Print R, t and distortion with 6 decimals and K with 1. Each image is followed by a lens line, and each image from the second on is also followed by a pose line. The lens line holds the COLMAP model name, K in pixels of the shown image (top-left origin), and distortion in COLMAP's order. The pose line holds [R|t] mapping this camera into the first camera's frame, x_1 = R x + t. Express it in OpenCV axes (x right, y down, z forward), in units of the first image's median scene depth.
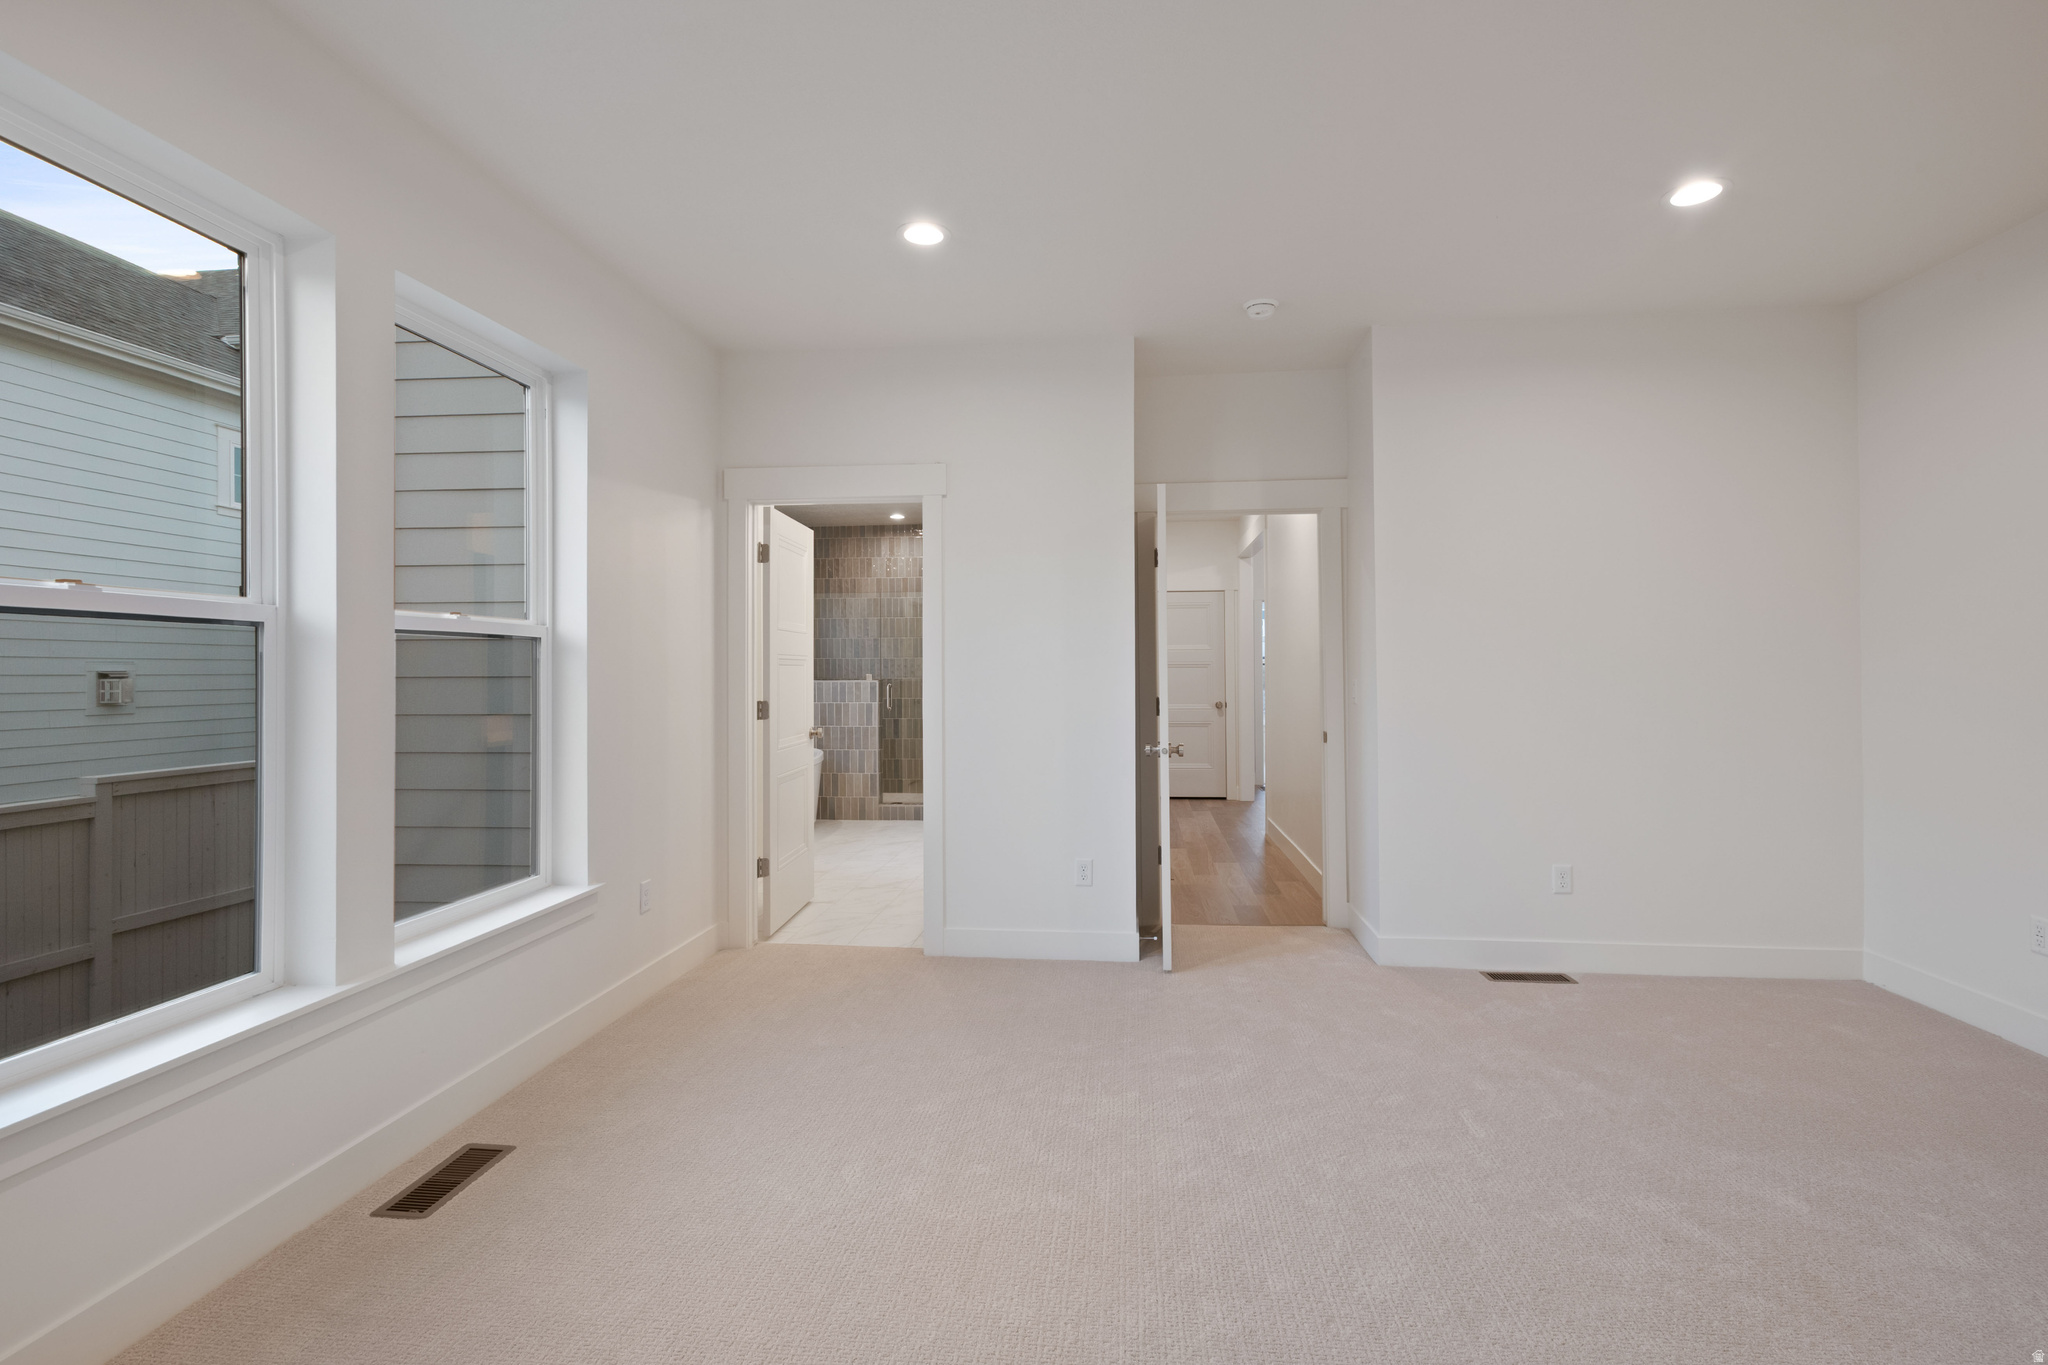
lens RADIAL K [[970.1, 0, 1020.0], [0, 970.1, 662.6], [0, 0, 1]] dist [0.006815, 0.000391]
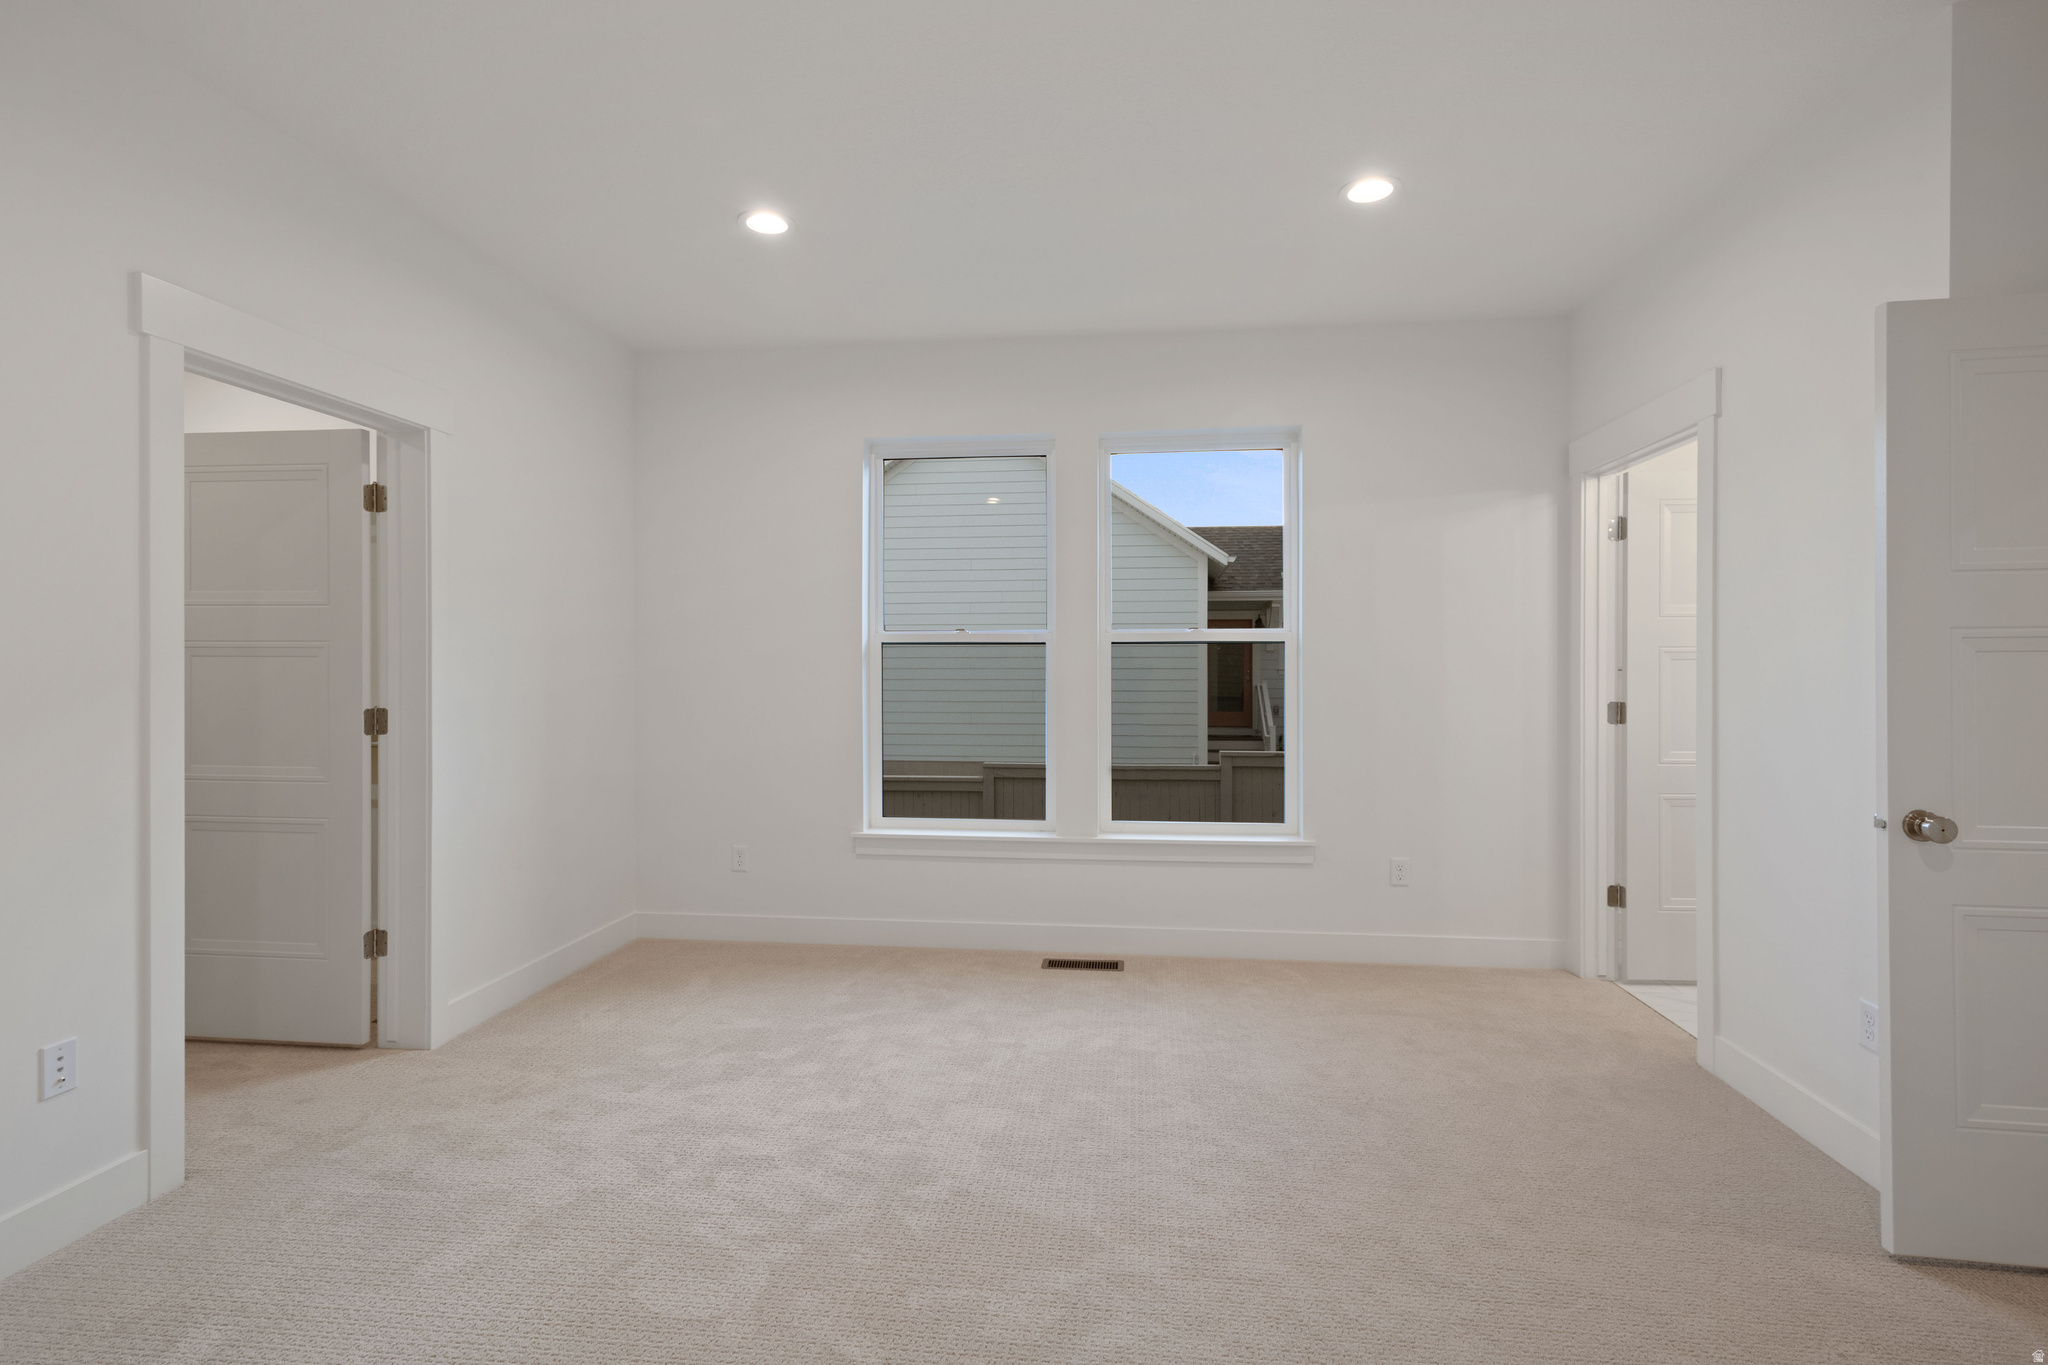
lens RADIAL K [[991.5, 0, 1024.0], [0, 991.5, 682.5], [0, 0, 1]] dist [0.002708, 0.000226]
pose [[-0.022348, 0.012248, -0.999675, 0.979567], [0.011966, 0.999857, 0.011982, 0.008809], [0.999679, -0.011695, -0.022491, 0.800178]]
